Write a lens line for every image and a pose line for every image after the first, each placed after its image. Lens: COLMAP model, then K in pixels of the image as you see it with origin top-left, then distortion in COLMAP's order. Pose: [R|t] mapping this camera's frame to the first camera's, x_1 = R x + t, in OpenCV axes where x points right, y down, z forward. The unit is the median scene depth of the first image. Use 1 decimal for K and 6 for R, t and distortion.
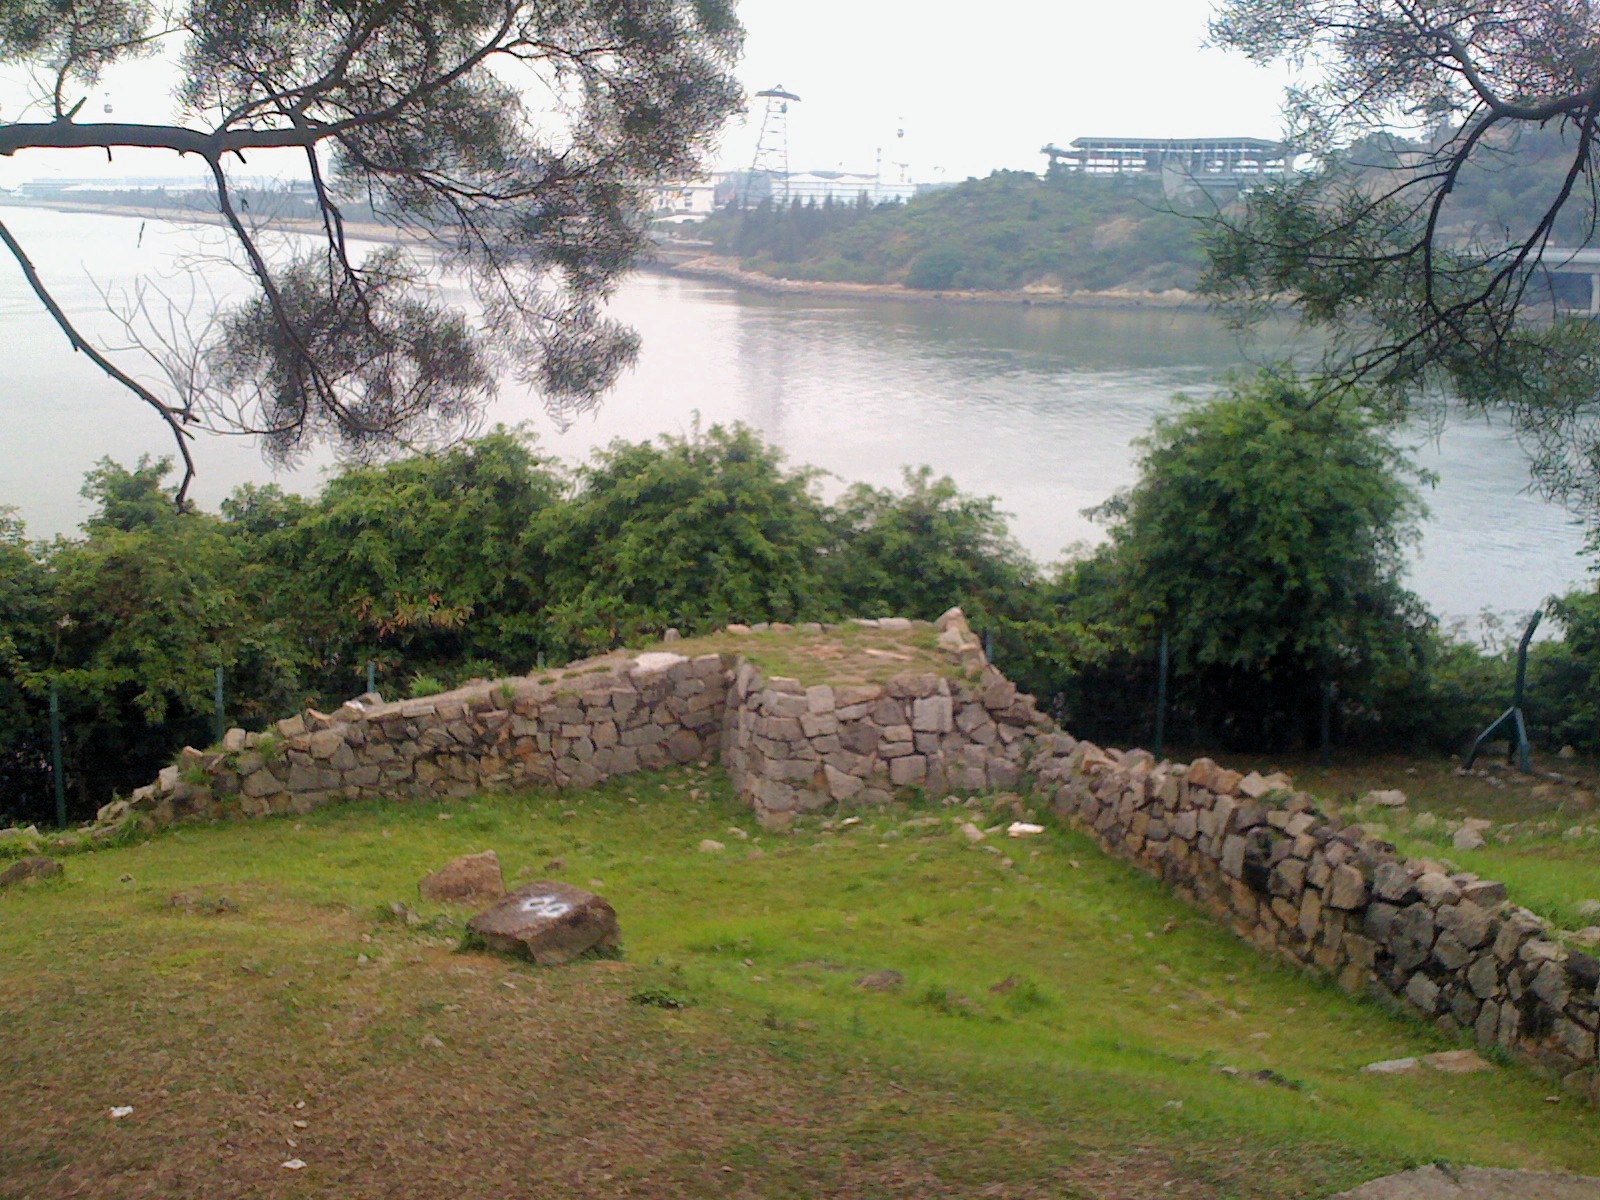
lens RADIAL K [[1782.6, 0, 800.0], [0, 1782.6, 600.0], [0, 0, 1]] dist [-0.001778, -0.031308]
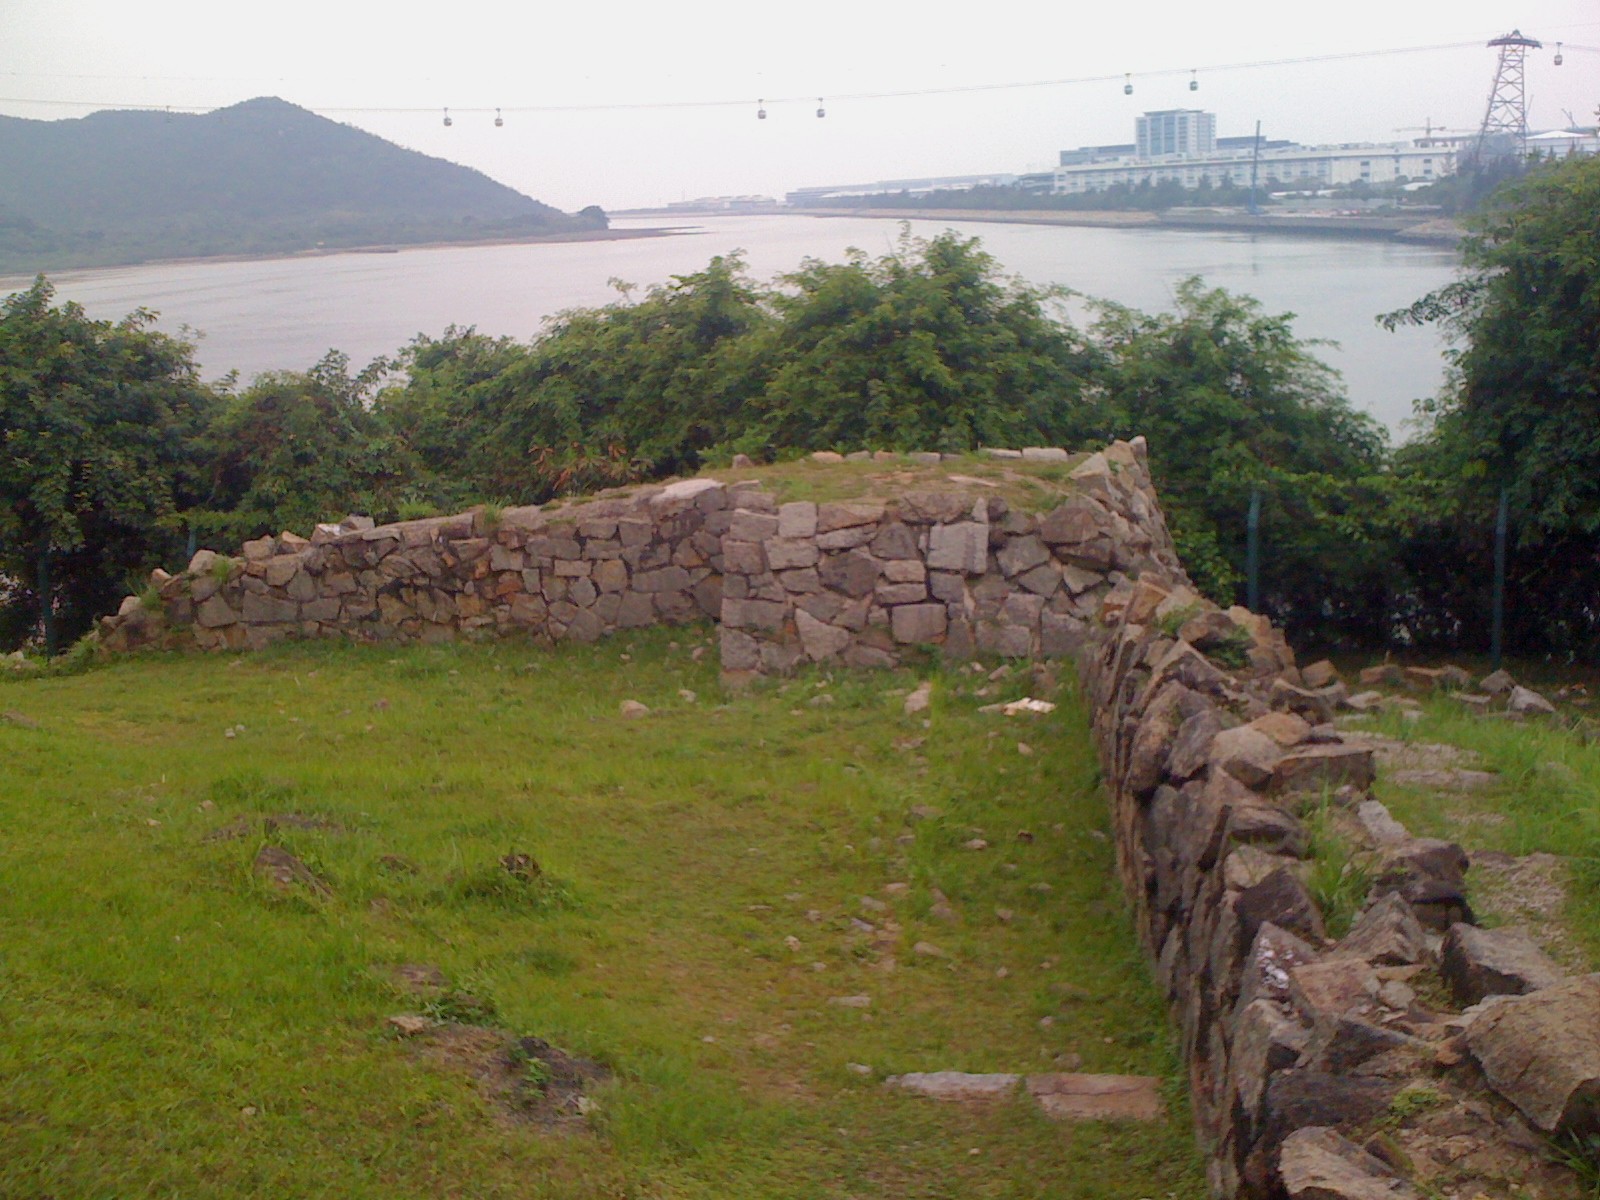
lens RADIAL K [[1739.2, 0, 800.1], [0, 1739.2, 490.1], [0, 0, 1]] dist [-0.003011, 0.028991]
pose [[0.908964, 0.003227, -0.416862, 0.301184], [-0.027096, 0.998313, -0.051355, 0.077851], [0.415993, 0.057975, 0.907518, 0.341456]]
